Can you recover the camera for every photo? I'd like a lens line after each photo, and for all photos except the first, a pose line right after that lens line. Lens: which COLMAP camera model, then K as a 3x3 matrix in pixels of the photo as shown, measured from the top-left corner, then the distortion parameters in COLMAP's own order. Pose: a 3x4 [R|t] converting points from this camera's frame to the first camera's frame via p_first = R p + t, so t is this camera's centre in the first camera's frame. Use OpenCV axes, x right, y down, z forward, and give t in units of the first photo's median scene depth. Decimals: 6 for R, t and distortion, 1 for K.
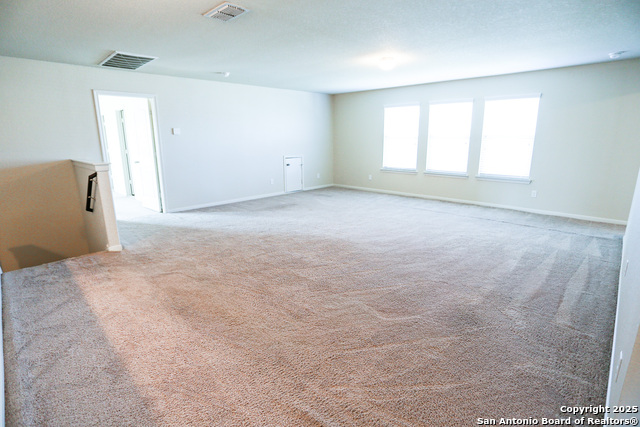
lens RADIAL K [[322.2, 0, 320.1], [0, 322.2, 216.1], [0, 0, 1]] dist [-0.074295, 0.037999]
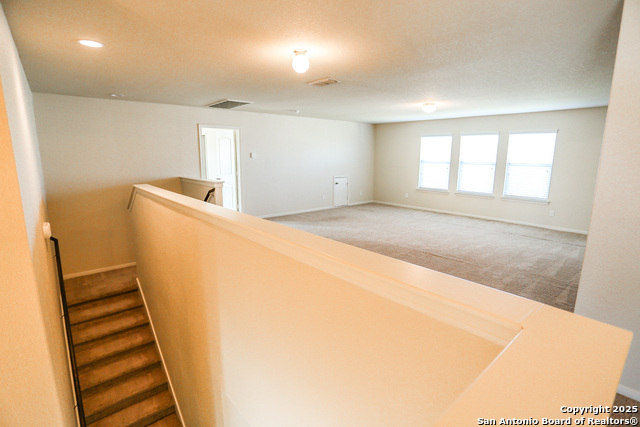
lens RADIAL K [[322.2, 0, 320.1], [0, 322.2, 216.1], [0, 0, 1]] dist [-0.074295, 0.037999]
pose [[0.997370, 0.026882, -0.067305, -0.095370], [-0.029996, 0.998505, -0.045696, 0.018577], [0.065976, 0.047595, 0.996685, -0.207277]]
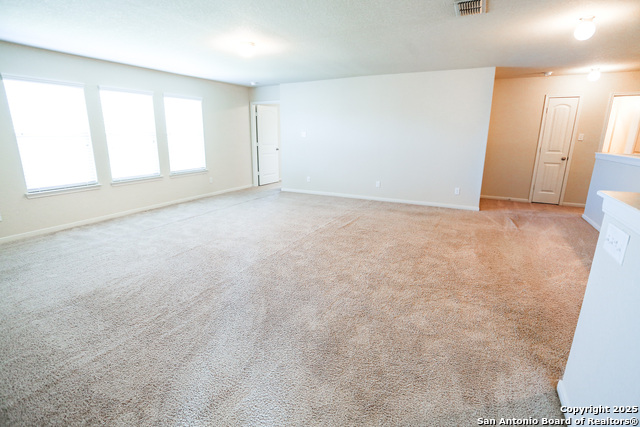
lens RADIAL K [[337.2, 0, 320.0], [0, 337.2, 213.5], [0, 0, 1]] dist [-0.087492, 0.038315]
pose [[-0.311626, -0.216730, 0.925158, -0.597722], [0.213920, 0.932644, 0.290540, -0.212135], [-0.925812, 0.288449, -0.244273, 0.862244]]
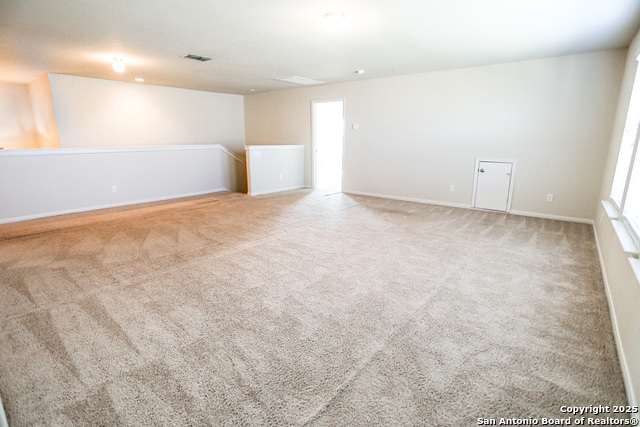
lens RADIAL K [[322.2, 0, 320.1], [0, 322.2, 216.1], [0, 0, 1]] dist [-0.074295, 0.037999]
pose [[0.120760, 0.244208, -0.962174, 0.691021], [-0.230898, 0.949593, 0.212036, -0.157212], [0.965455, 0.196559, 0.171060, 0.662287]]
